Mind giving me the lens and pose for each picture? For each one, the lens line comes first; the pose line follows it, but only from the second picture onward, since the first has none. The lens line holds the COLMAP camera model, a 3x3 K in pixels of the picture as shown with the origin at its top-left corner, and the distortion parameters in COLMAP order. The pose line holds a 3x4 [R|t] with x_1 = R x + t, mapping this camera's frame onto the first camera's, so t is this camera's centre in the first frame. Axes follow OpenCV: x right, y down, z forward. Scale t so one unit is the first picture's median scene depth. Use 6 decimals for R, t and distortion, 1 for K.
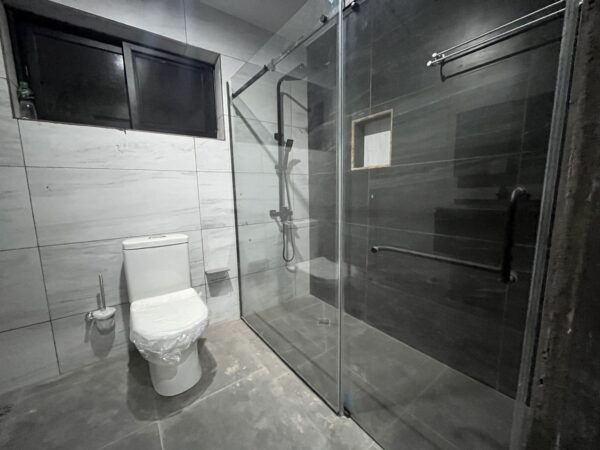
lens RADIAL K [[242.2, 0, 301.8], [0, 242.2, 224.8], [0, 0, 1]] dist [-0.003521, -0.000272]
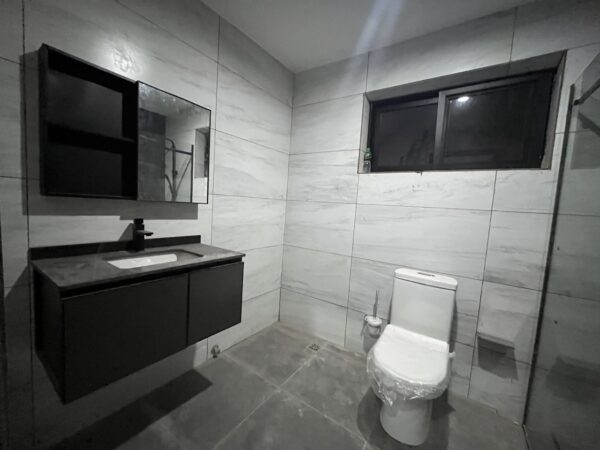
lens RADIAL K [[242.2, 0, 300.9], [0, 242.2, 225.9], [0, 0, 1]] dist [-0.003521, -0.000272]
pose [[0.320914, 0.119196, -0.939578, 0.157630], [-0.200971, 0.978028, 0.055431, -0.098609], [0.925540, 0.171039, 0.337818, 0.150762]]
